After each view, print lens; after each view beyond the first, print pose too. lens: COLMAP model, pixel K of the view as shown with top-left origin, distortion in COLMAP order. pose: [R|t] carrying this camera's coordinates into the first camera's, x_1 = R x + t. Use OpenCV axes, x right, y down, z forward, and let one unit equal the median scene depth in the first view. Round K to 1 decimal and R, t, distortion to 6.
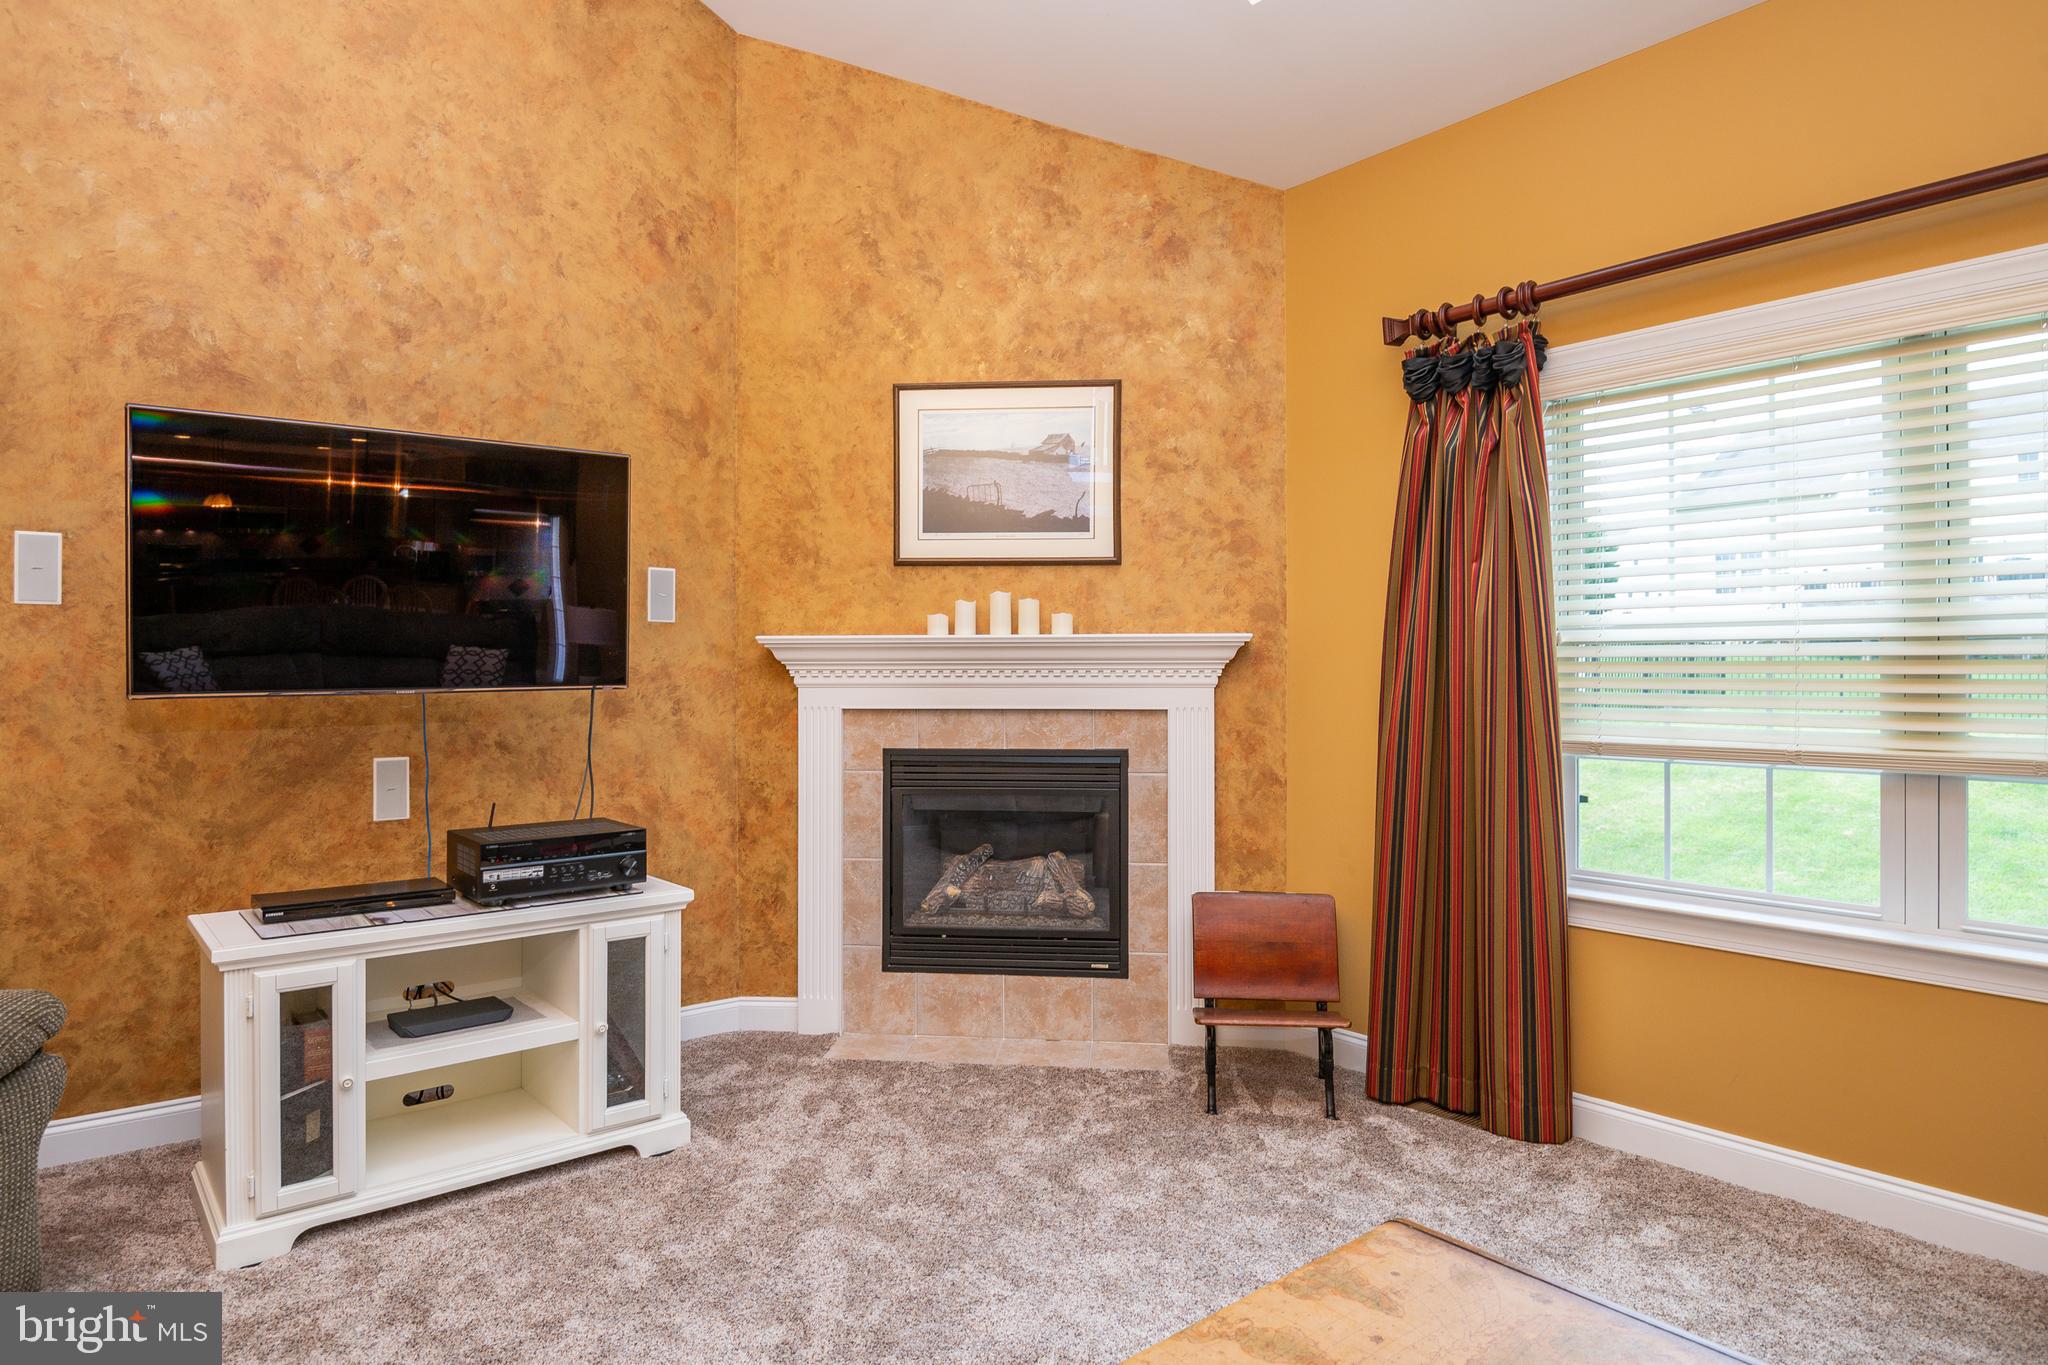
lens RADIAL K [[1160.7, 0, 1015.1], [0, 1160.7, 667.2], [0, 0, 1]] dist [-0.011235, -0.013684]
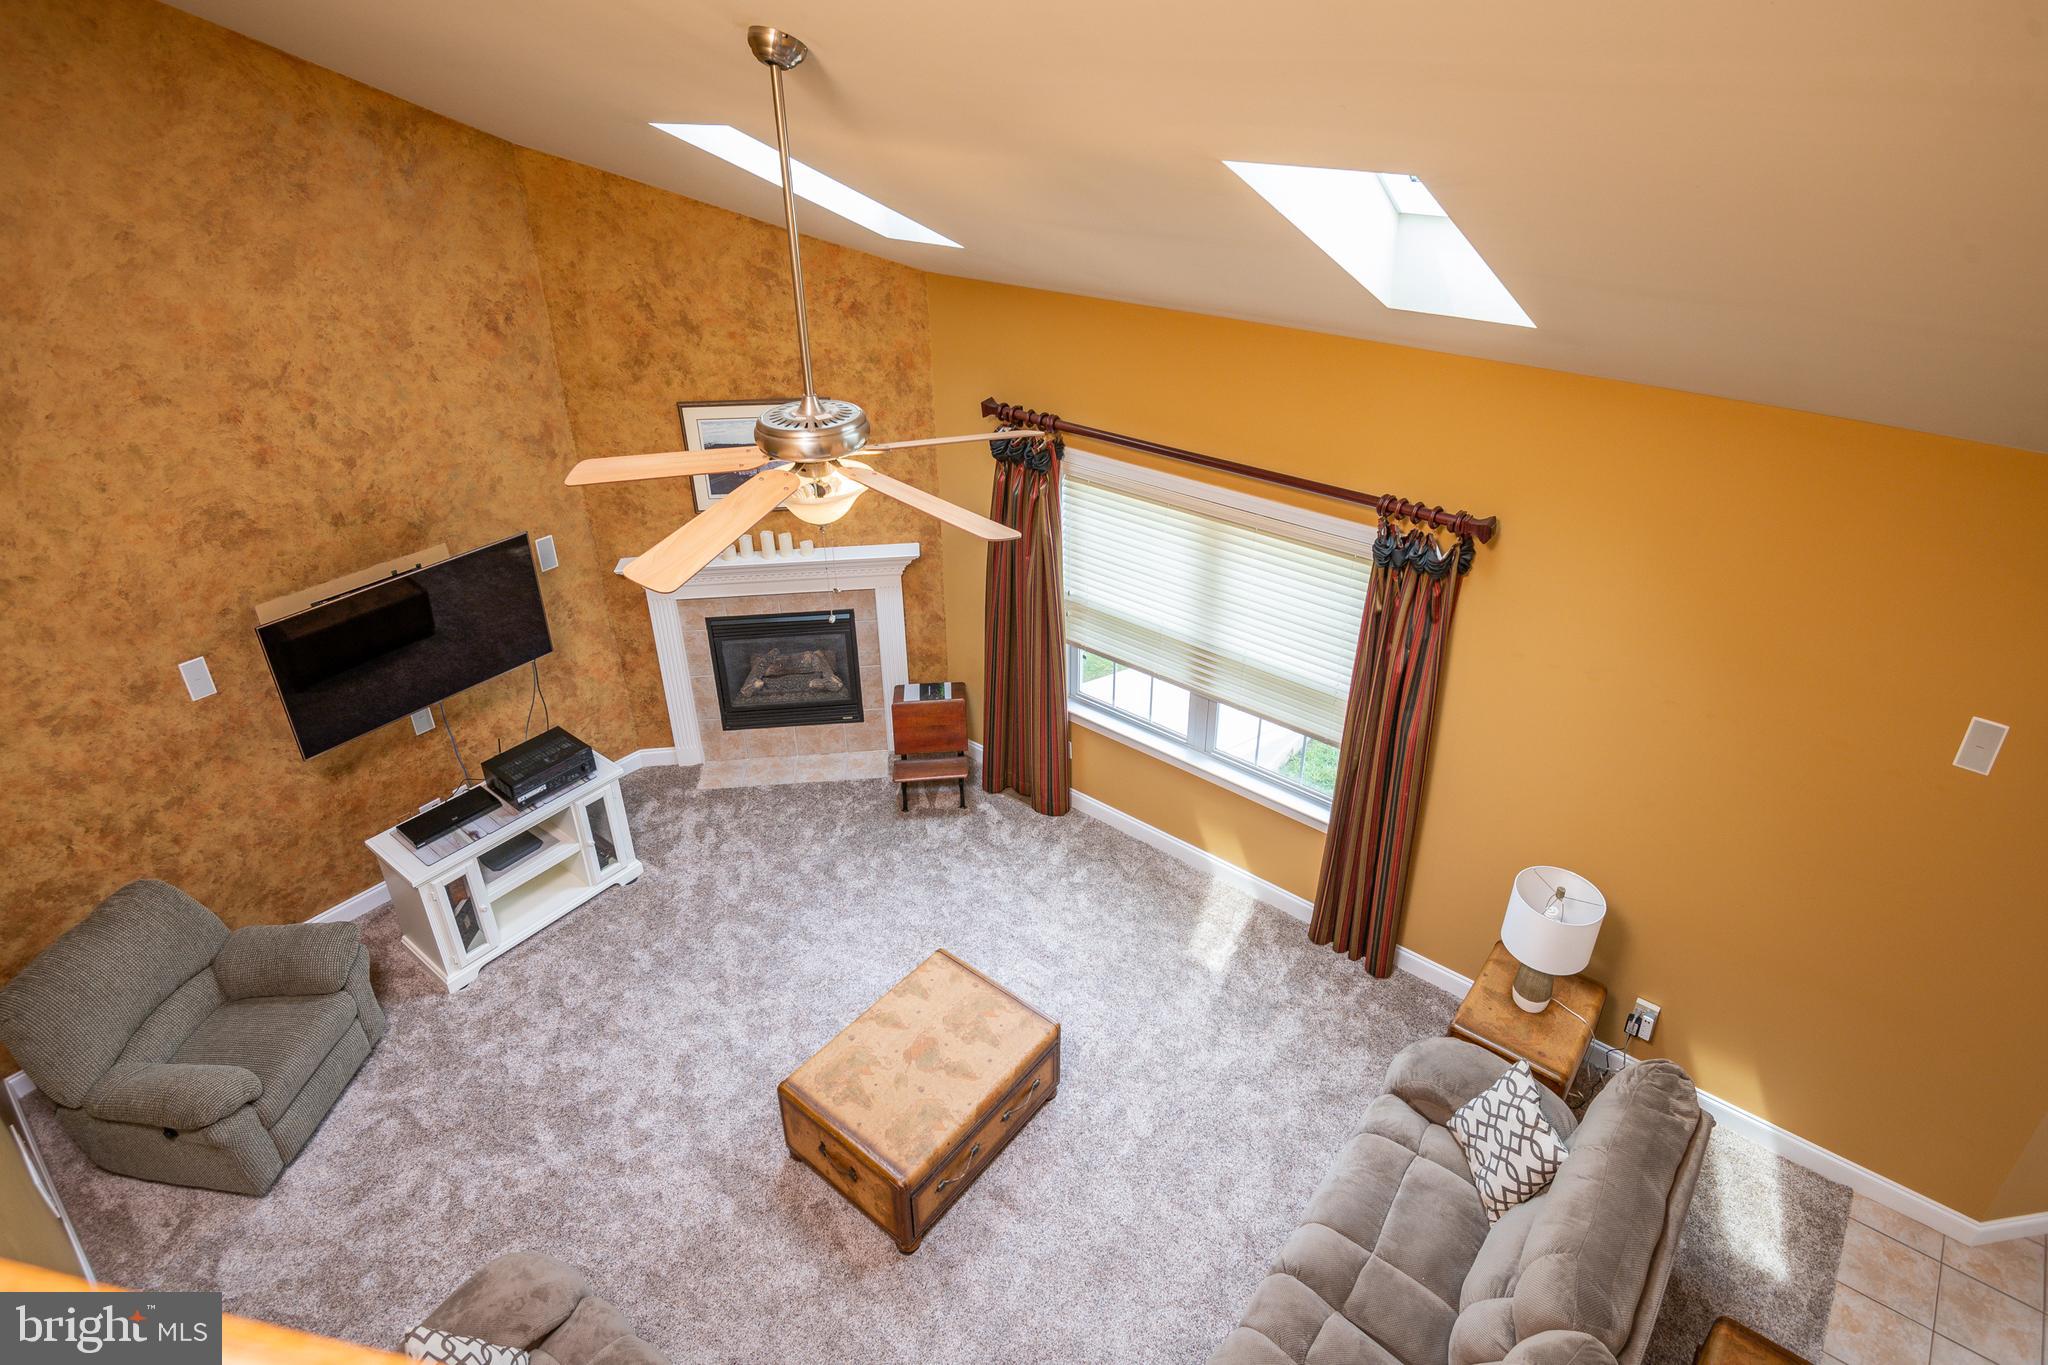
lens RADIAL K [[1089.3, 0, 1033.4], [0, 1089.3, 588.8], [0, 0, 1]] dist [-0.025775, -0.010282]
pose [[0.979037, -0.100184, 0.177339, 0.078146], [0.010623, 0.894601, 0.446739, -0.688476], [-0.203404, -0.435490, 0.876912, -0.457435]]
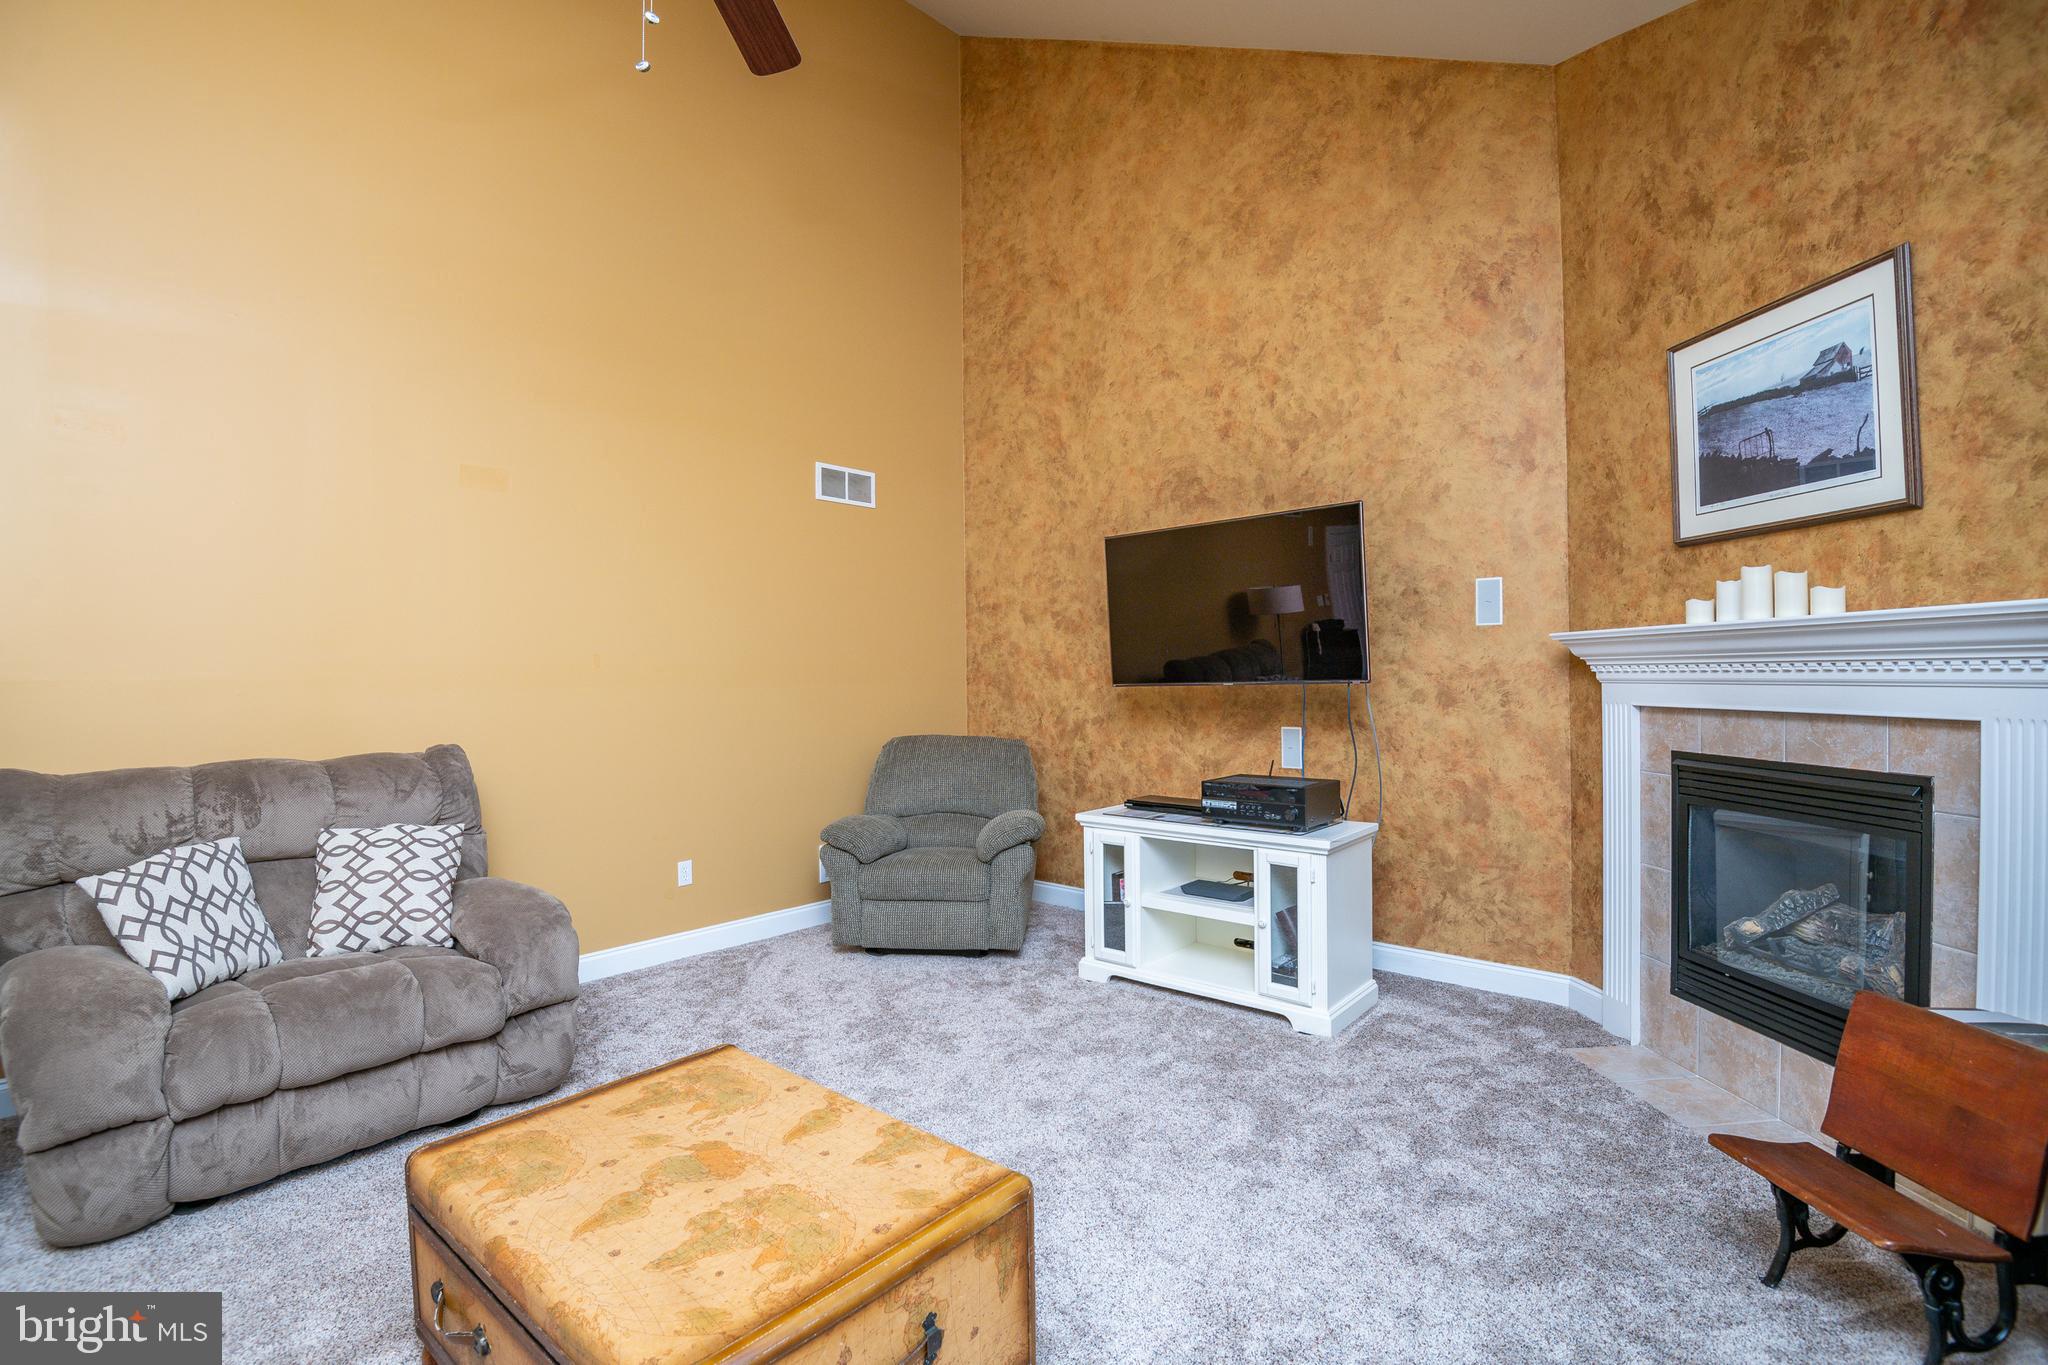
lens RADIAL K [[955.8, 0, 1019.7], [0, 955.8, 675.2], [0, 0, 1]] dist [-0.023662, -0.008157]
pose [[0.163758, -0.000174, -0.986500, 0.564858], [0.016021, 0.999869, 0.002483, 0.000968], [0.986370, -0.016212, 0.163740, 0.396067]]
